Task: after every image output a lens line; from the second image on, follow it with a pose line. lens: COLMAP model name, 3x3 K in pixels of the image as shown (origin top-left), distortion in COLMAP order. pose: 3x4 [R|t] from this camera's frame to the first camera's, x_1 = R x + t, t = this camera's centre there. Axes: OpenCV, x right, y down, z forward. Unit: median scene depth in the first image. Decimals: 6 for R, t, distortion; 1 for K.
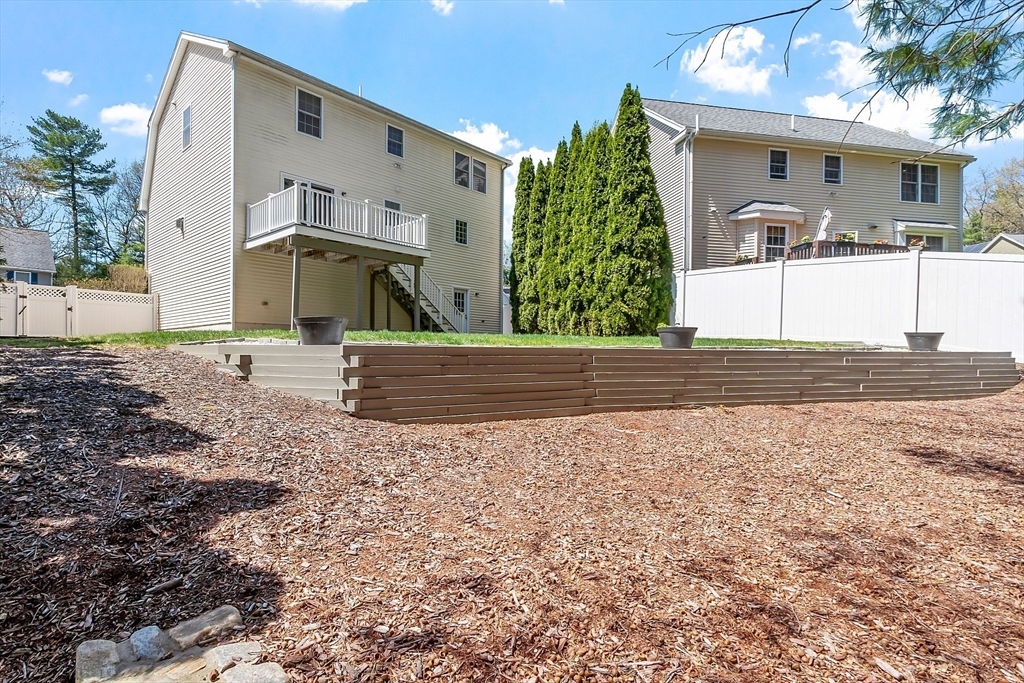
lens RADIAL K [[527.2, 0, 513.8], [0, 527.2, 349.0], [0, 0, 1]] dist [-0.001786, -0.000336]
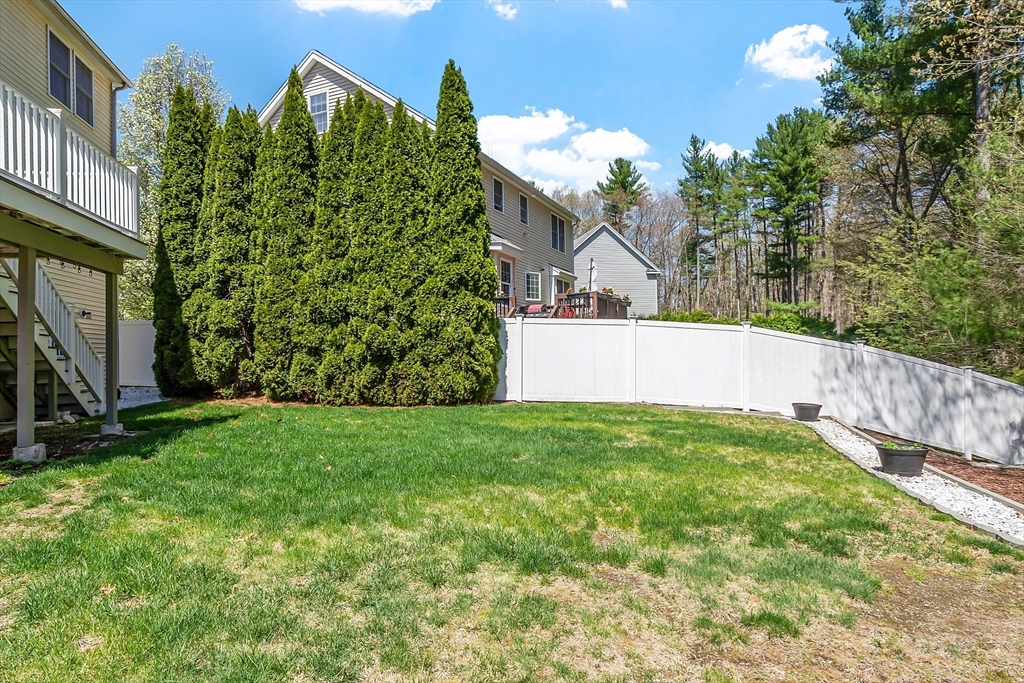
lens RADIAL K [[587.6, 0, 488.9], [0, 587.6, 351.3], [0, 0, 1]] dist [-0.000681, -0.000855]
pose [[0.613698, -0.010481, 0.789471, -0.396745], [0.005512, 0.999944, 0.008991, -0.095201], [-0.789521, -0.001166, 0.613722, 0.434731]]
